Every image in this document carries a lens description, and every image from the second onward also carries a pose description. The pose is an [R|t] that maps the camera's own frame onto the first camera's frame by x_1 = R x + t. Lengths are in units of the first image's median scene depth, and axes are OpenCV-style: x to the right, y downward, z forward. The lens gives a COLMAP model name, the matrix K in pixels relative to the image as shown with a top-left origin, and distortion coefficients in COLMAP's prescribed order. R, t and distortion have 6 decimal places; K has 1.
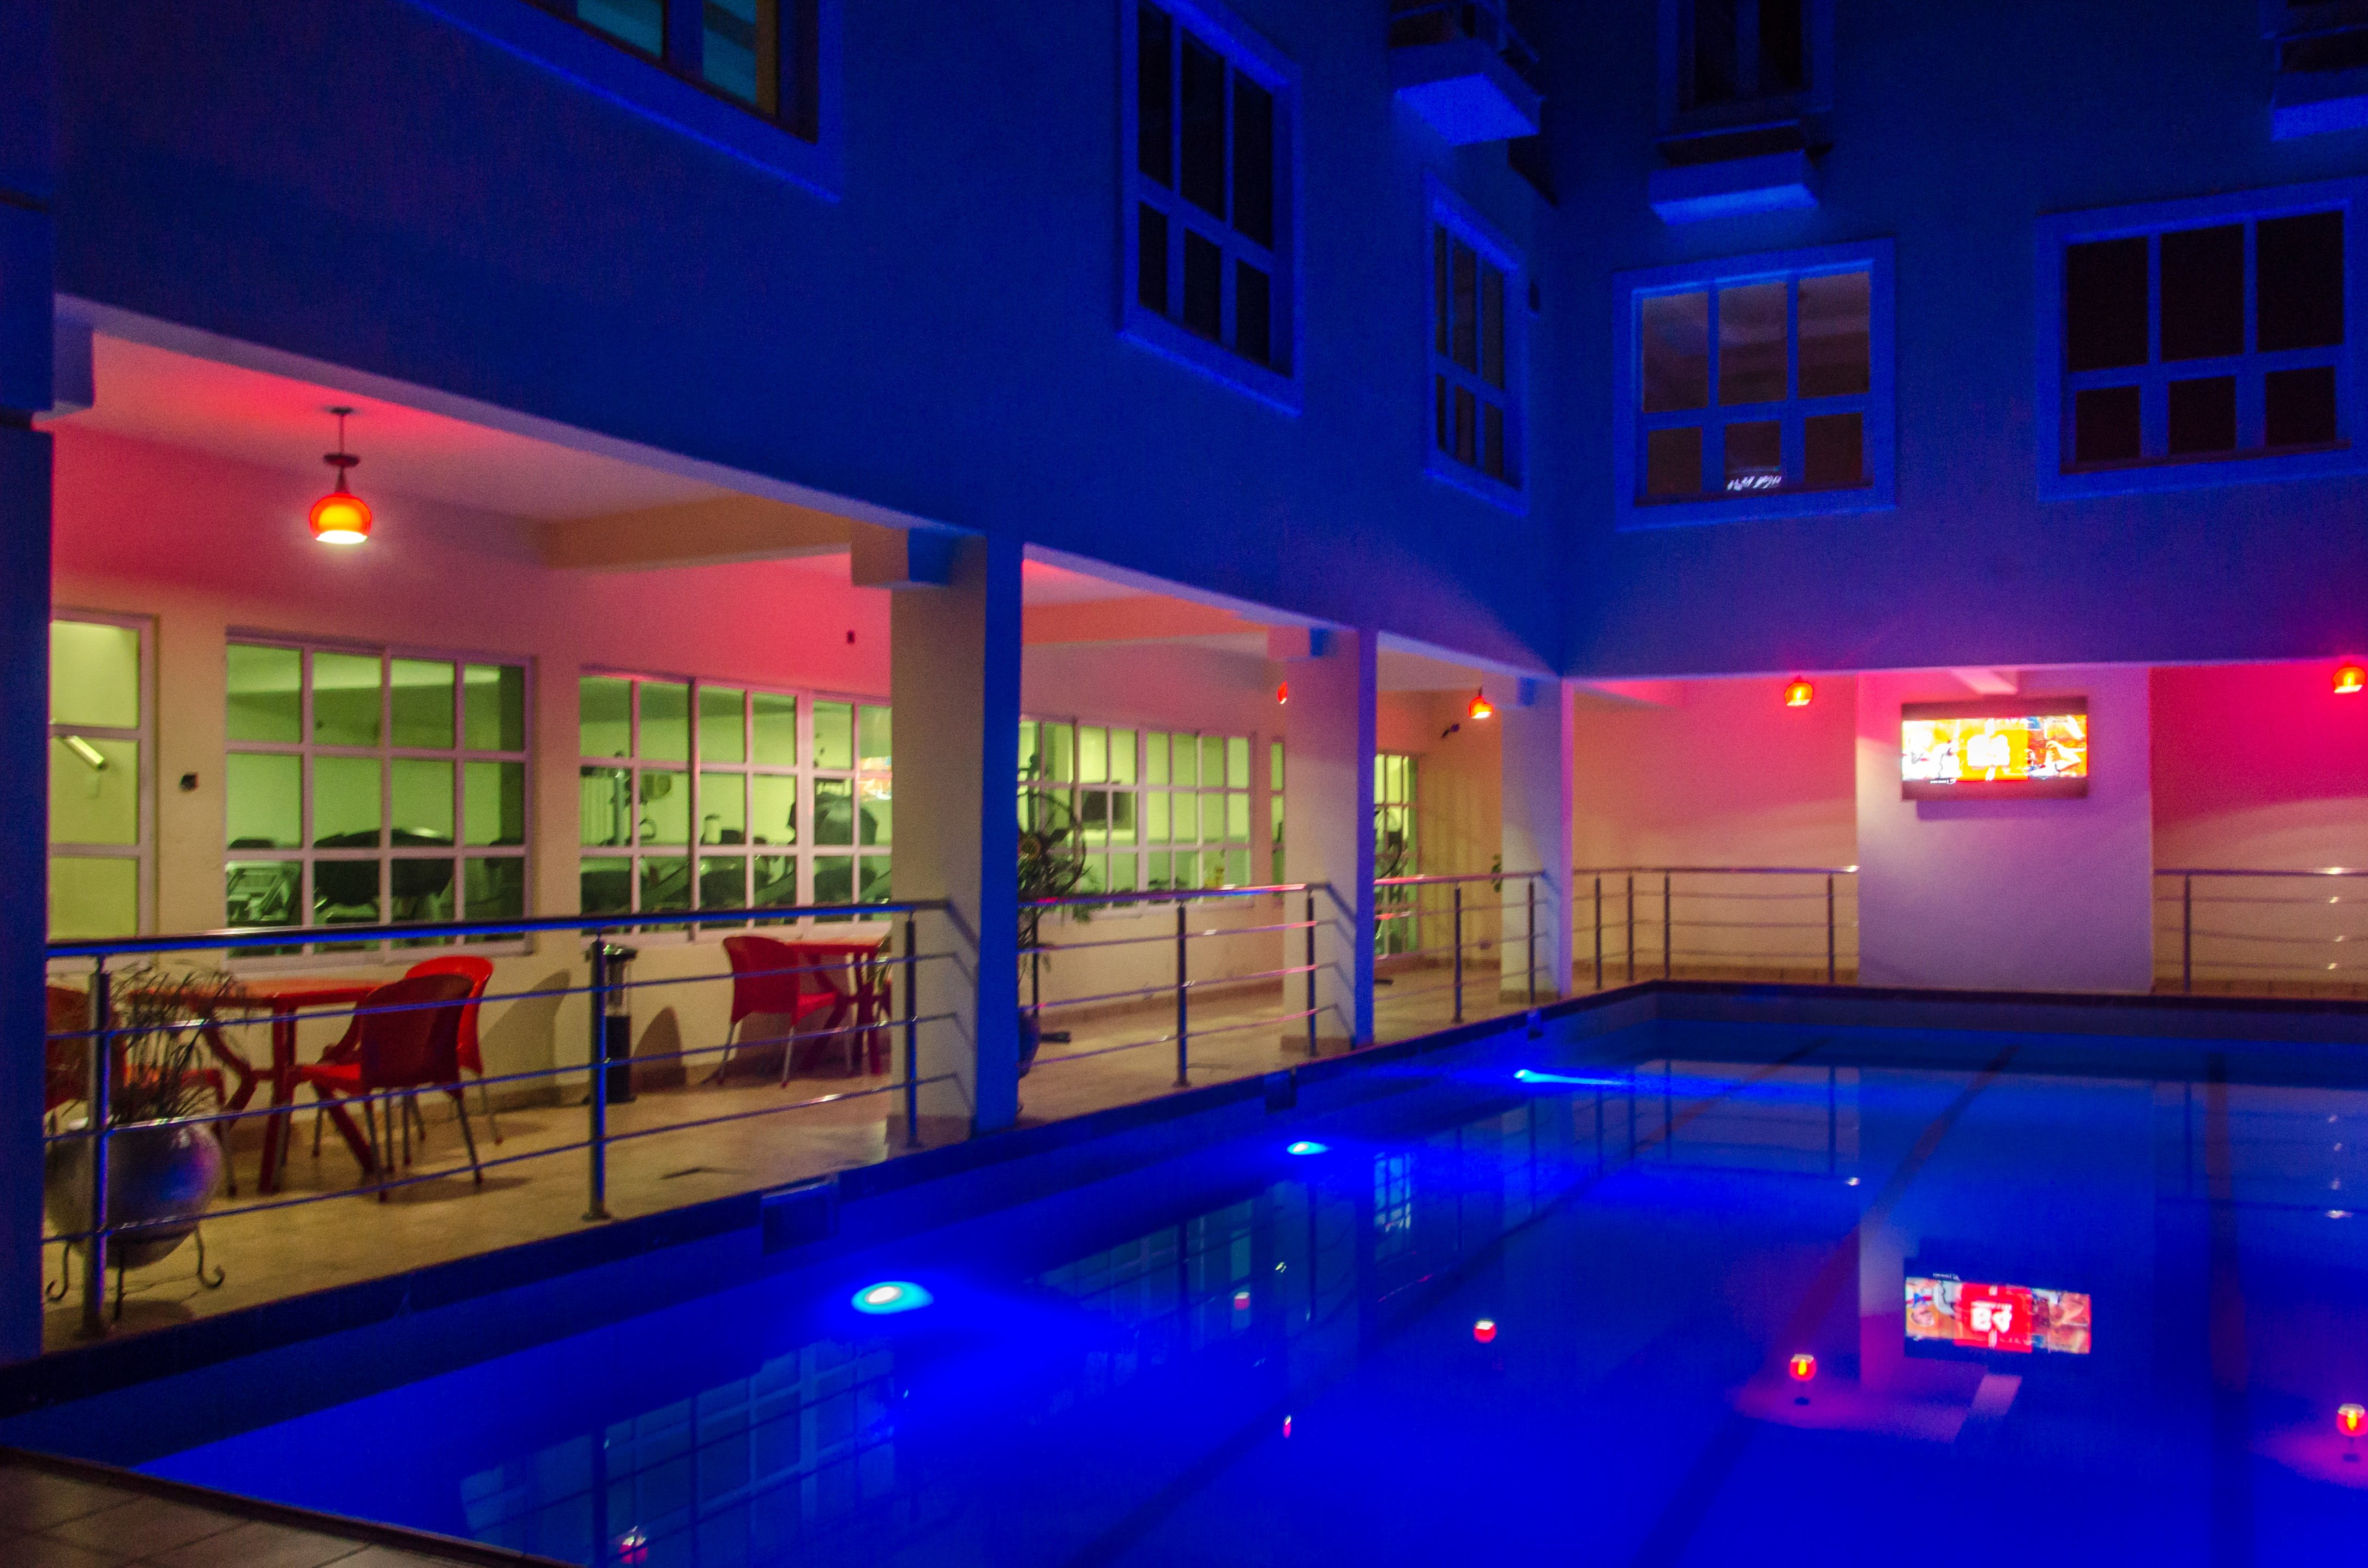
lens RADIAL K [[1964.9, 0, 1187.2], [0, 1964.9, 815.2], [0, 0, 1]] dist [-0.005223, -0.009290]
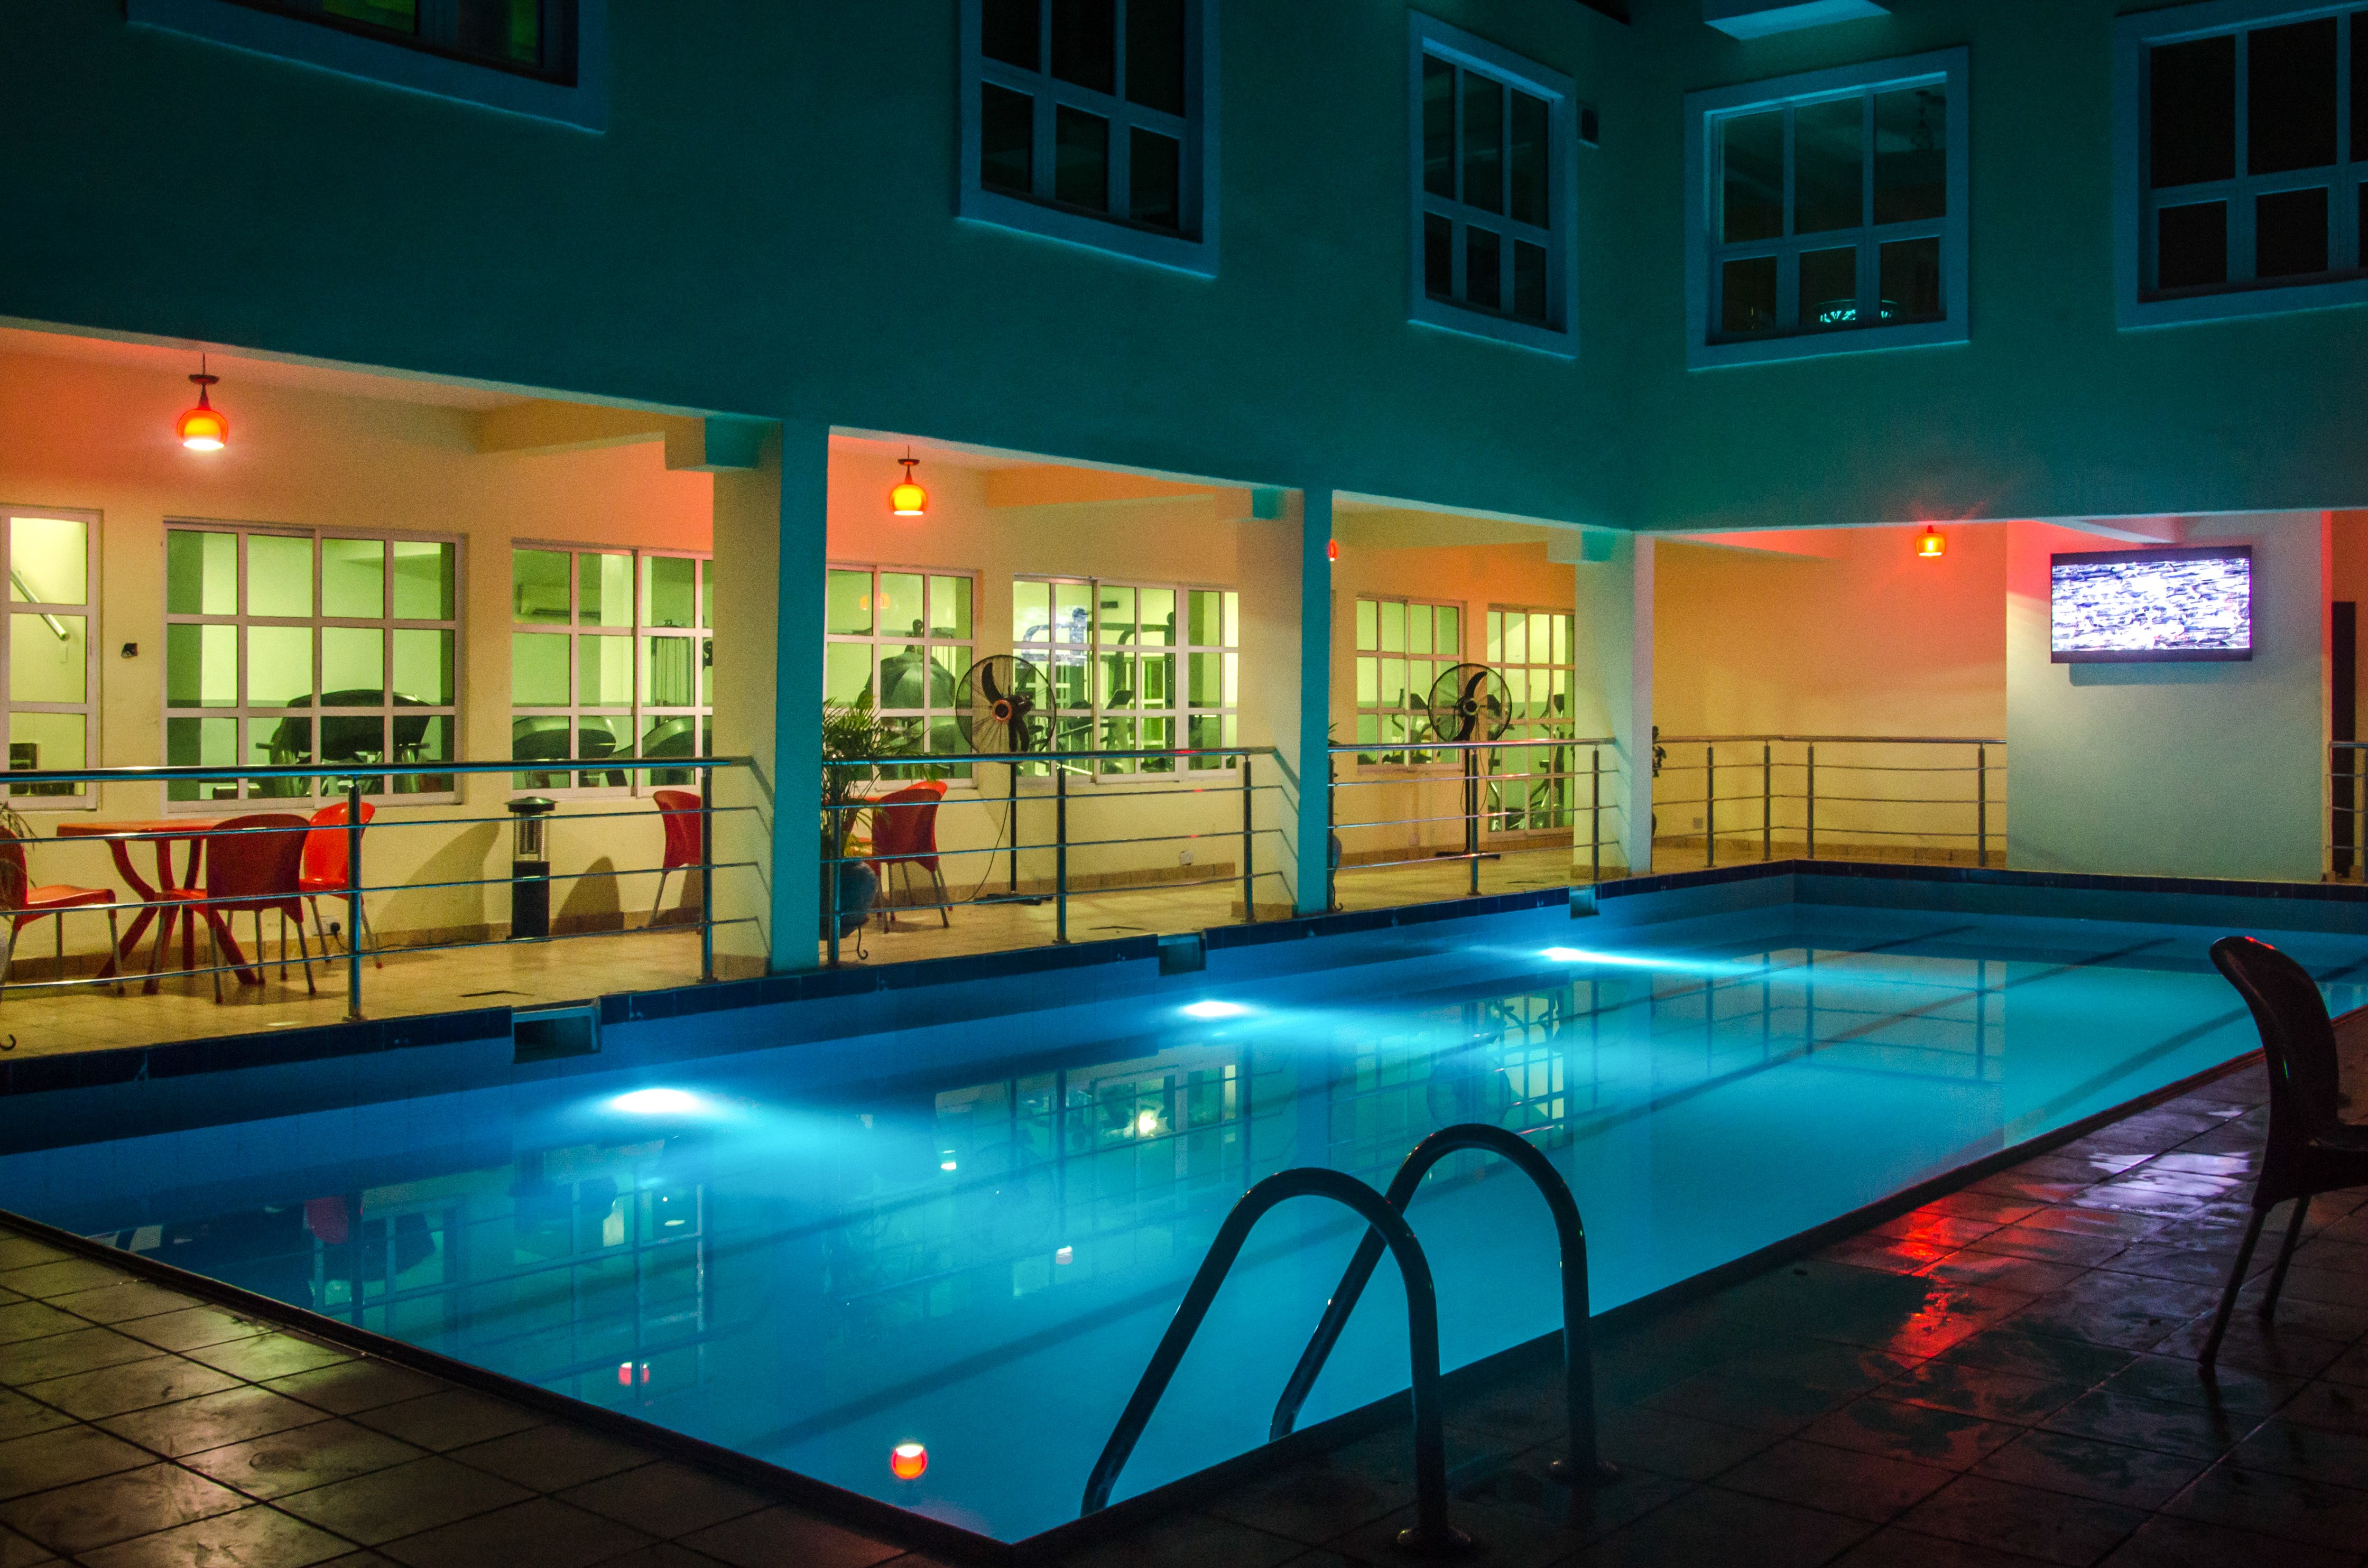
lens RADIAL K [[2305.6, 0, 1192.6], [0, 2305.6, 729.1], [0, 0, 1]] dist [-0.039222, -0.007994]
pose [[0.978015, 0.007495, -0.208399, 0.218433], [-0.002362, 0.999688, 0.024870, -0.002752], [0.208520, -0.023831, 0.977728, -0.113146]]
